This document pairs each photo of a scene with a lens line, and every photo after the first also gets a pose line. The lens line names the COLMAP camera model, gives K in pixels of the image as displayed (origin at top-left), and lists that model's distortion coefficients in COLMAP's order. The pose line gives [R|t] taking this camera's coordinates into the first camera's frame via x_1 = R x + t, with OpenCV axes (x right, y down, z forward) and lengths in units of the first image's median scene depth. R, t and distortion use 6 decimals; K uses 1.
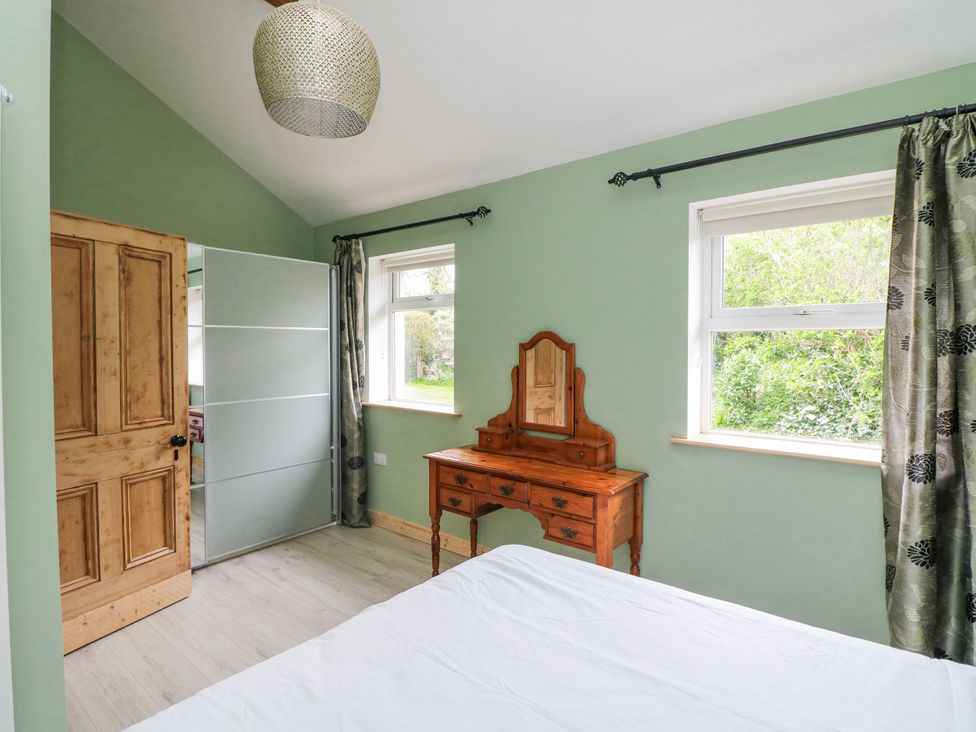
lens RADIAL K [[508.4, 0, 499.5], [0, 508.4, 356.8], [0, 0, 1]] dist [0.001555, -0.015940]
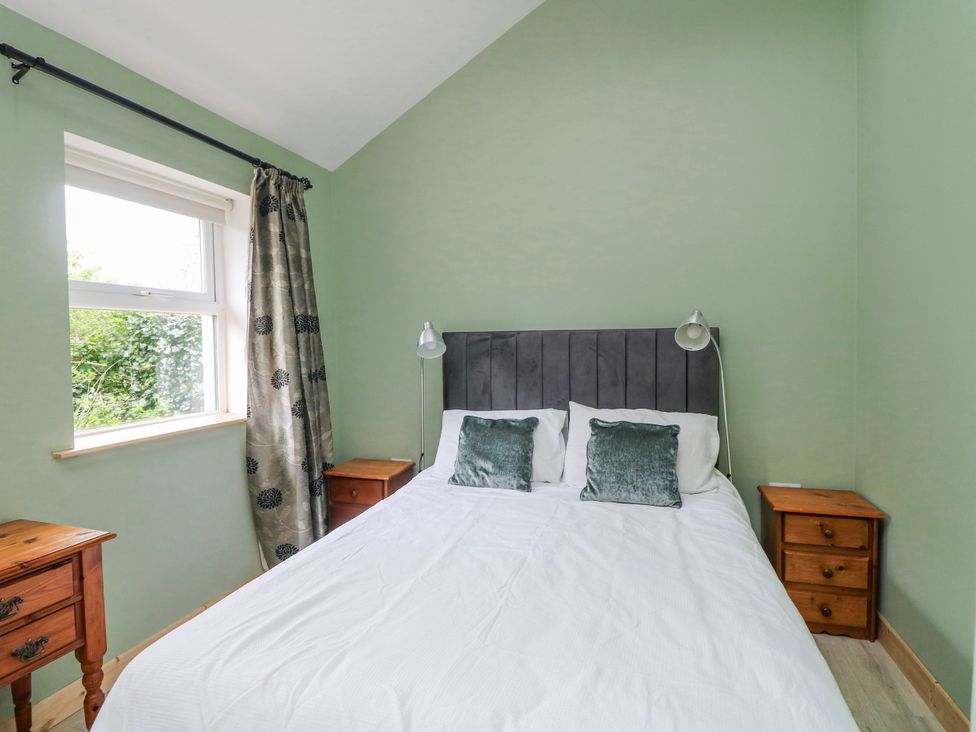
lens RADIAL K [[508.4, 0, 499.5], [0, 508.4, 356.8], [0, 0, 1]] dist [0.001555, -0.015940]
pose [[-0.361784, -0.028869, 0.931815, -0.577675], [0.027747, 0.998744, 0.041715, 0.013794], [-0.931849, 0.040946, -0.360529, 0.725048]]
